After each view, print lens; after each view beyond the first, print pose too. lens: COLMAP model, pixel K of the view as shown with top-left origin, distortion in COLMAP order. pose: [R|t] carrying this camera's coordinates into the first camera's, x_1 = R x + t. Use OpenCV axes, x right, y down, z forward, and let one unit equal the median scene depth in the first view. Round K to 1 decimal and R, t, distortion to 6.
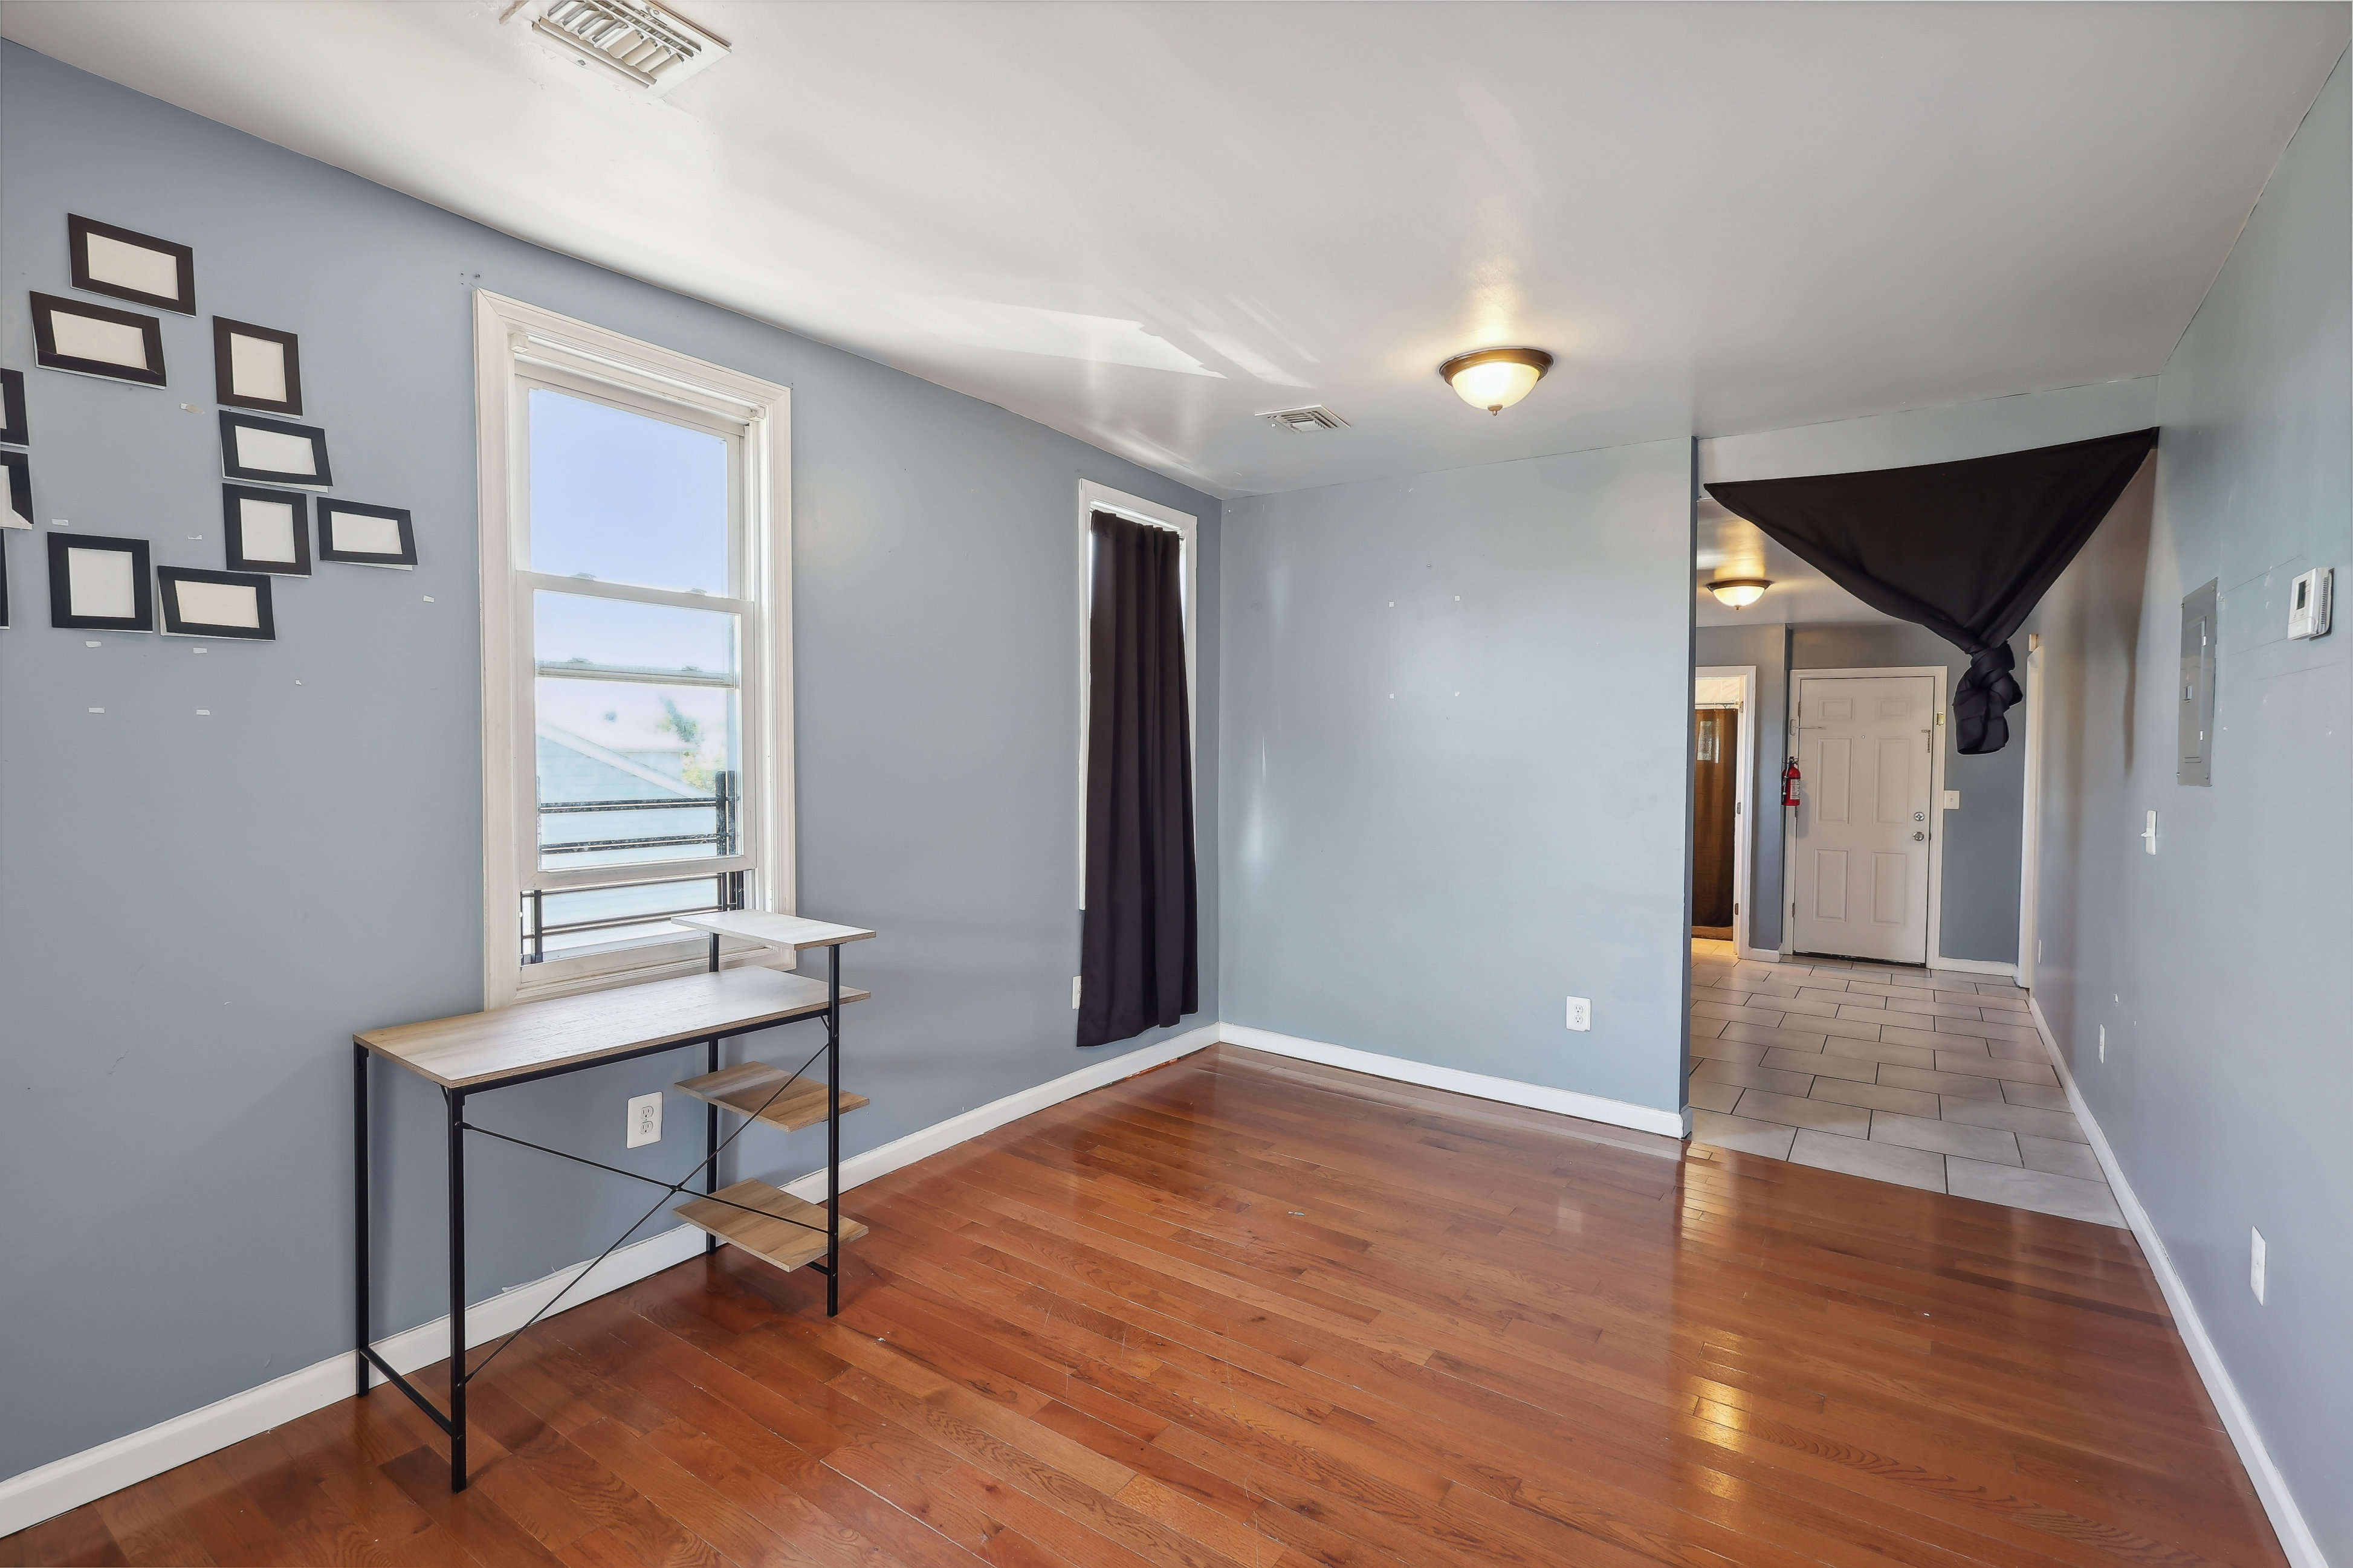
lens RADIAL K [[1110.0, 0, 1169.5], [0, 1110.0, 769.3], [0, 0, 1]] dist [-0.004115, 0.001262]
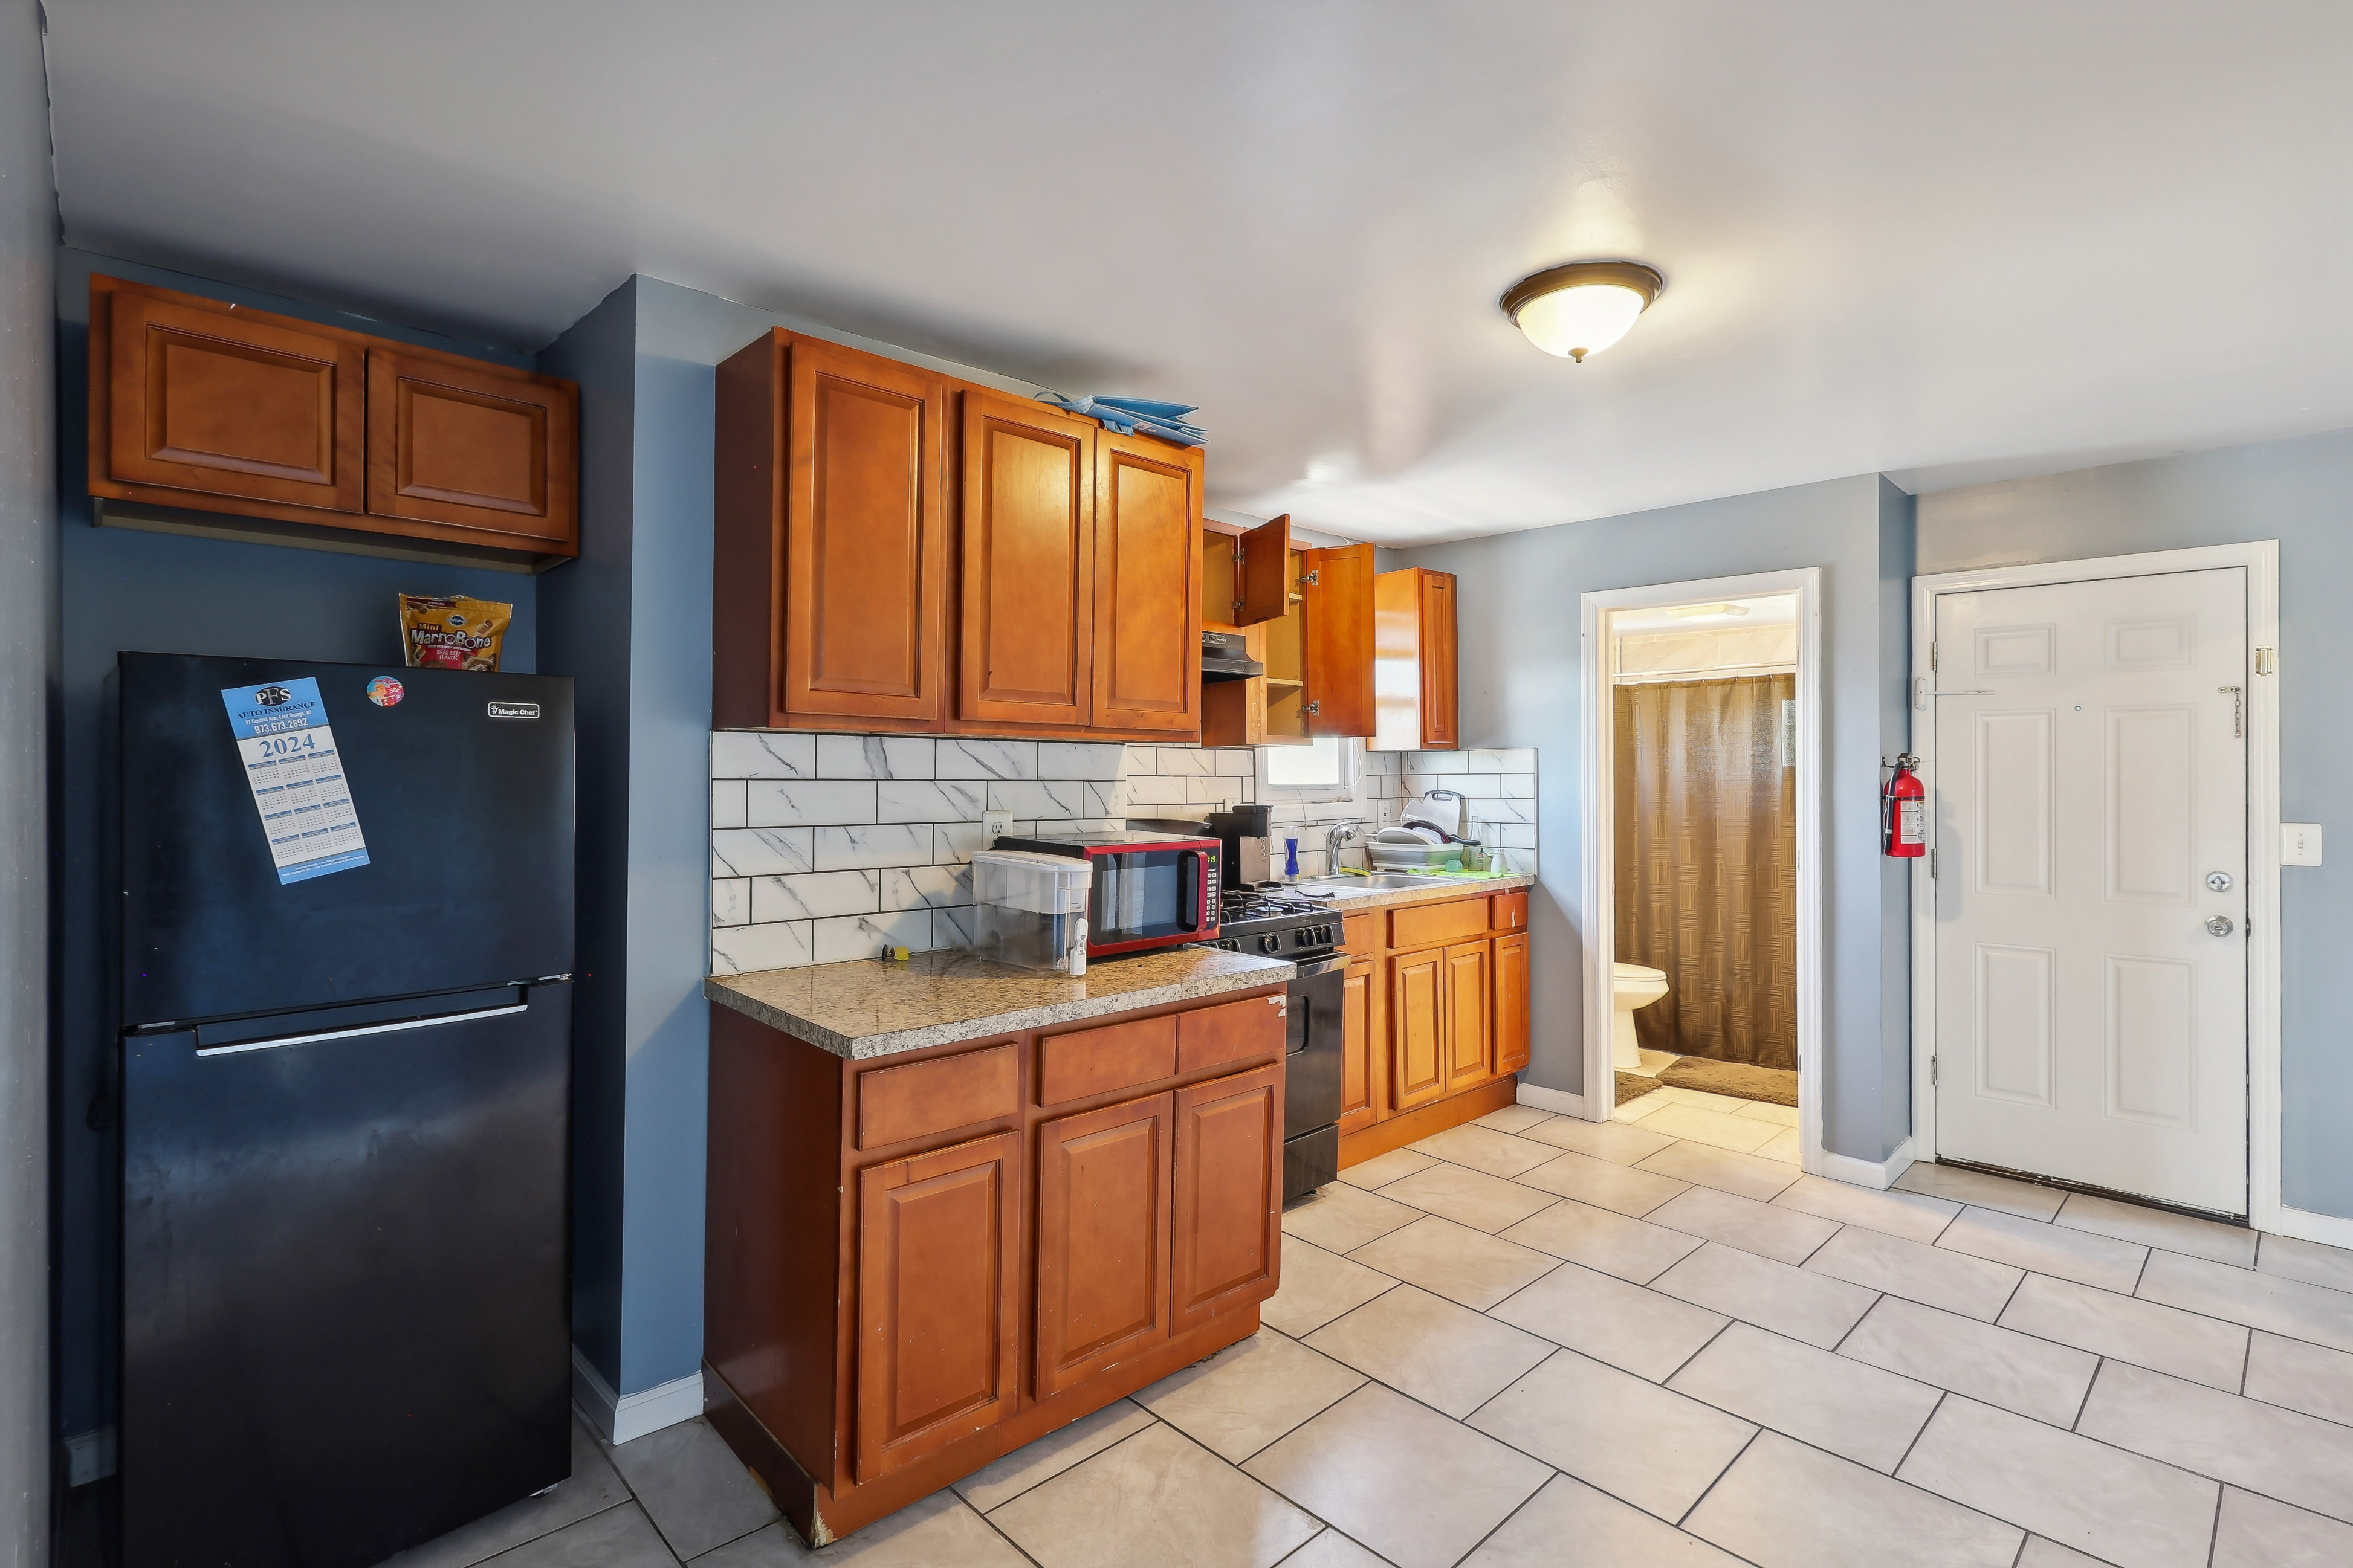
lens RADIAL K [[1110.0, 0, 1195.6], [0, 1110.0, 766.6], [0, 0, 1]] dist [-0.004115, 0.001262]
pose [[0.979272, -0.017370, -0.201805, 0.828507], [0.012292, 0.999576, -0.026389, 0.006991], [0.202178, 0.023362, 0.979070, 1.091915]]
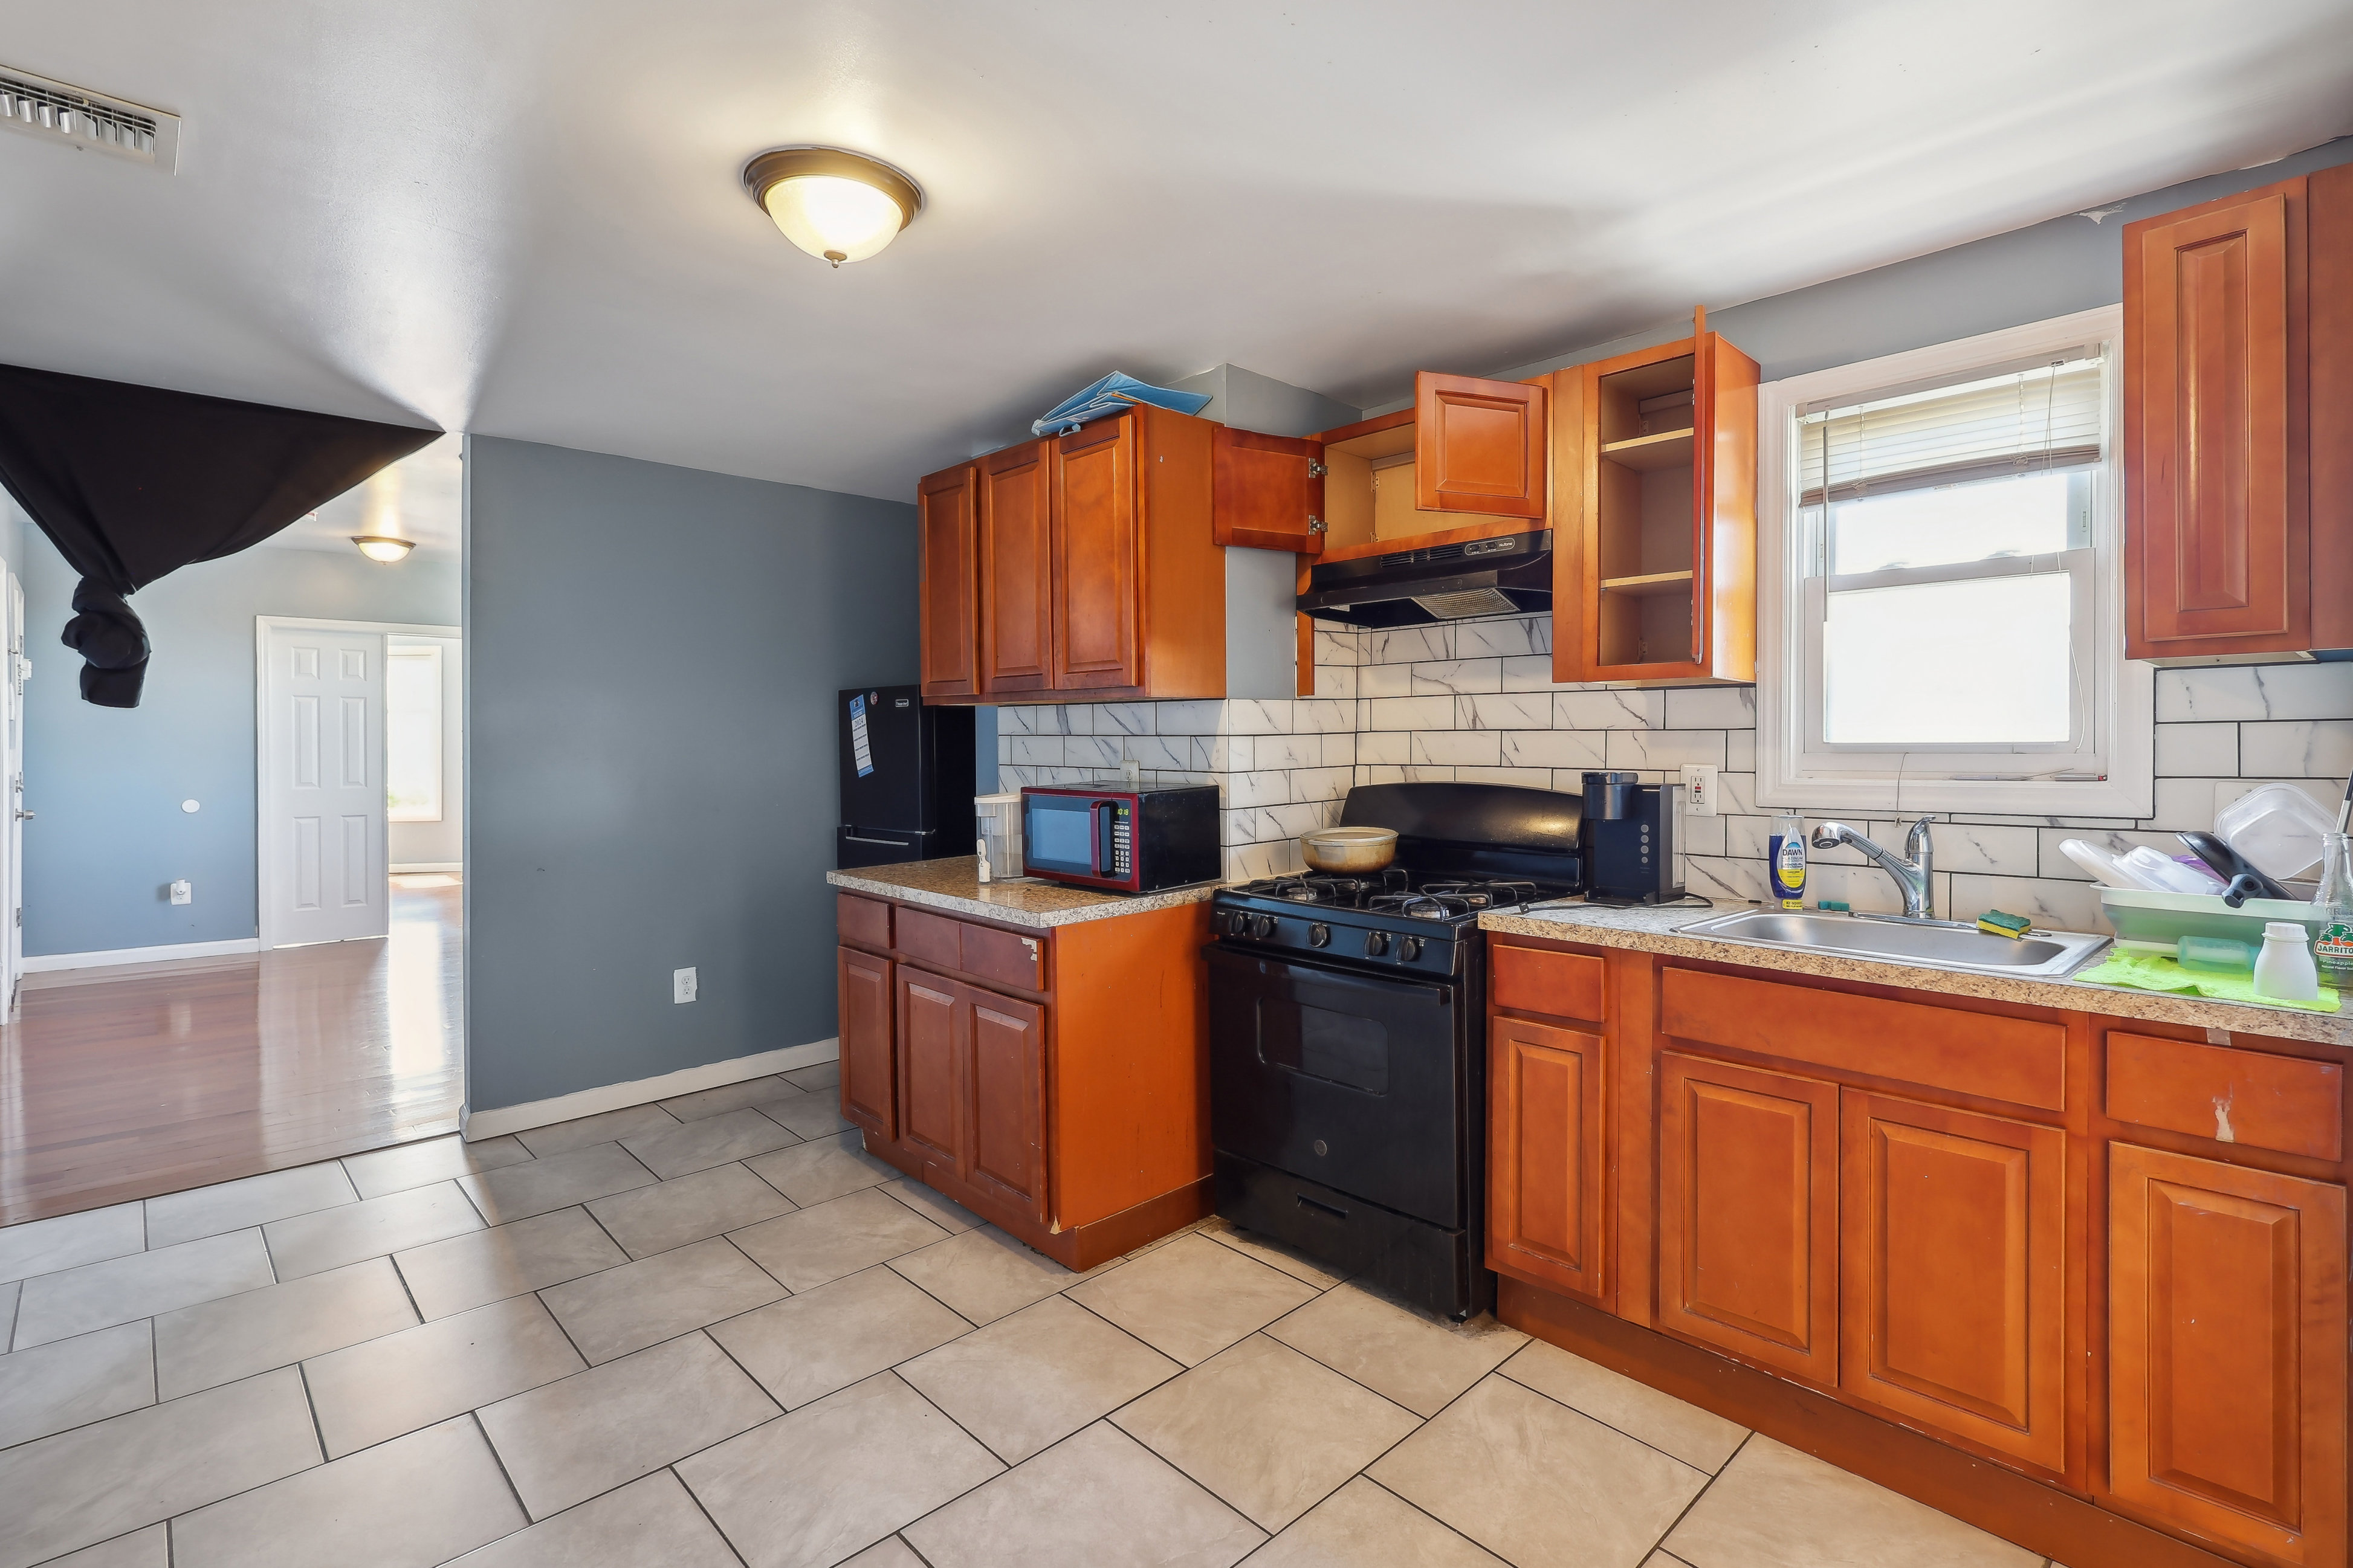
lens RADIAL K [[1110.0, 0, 1170.6], [0, 1110.0, 748.7], [0, 0, 1]] dist [-0.004115, 0.001262]
pose [[-0.219963, -0.010920, -0.975447, 1.534052], [-0.017544, 0.999820, -0.007236, 0.012423], [0.975350, 0.015521, -0.220115, 2.202544]]
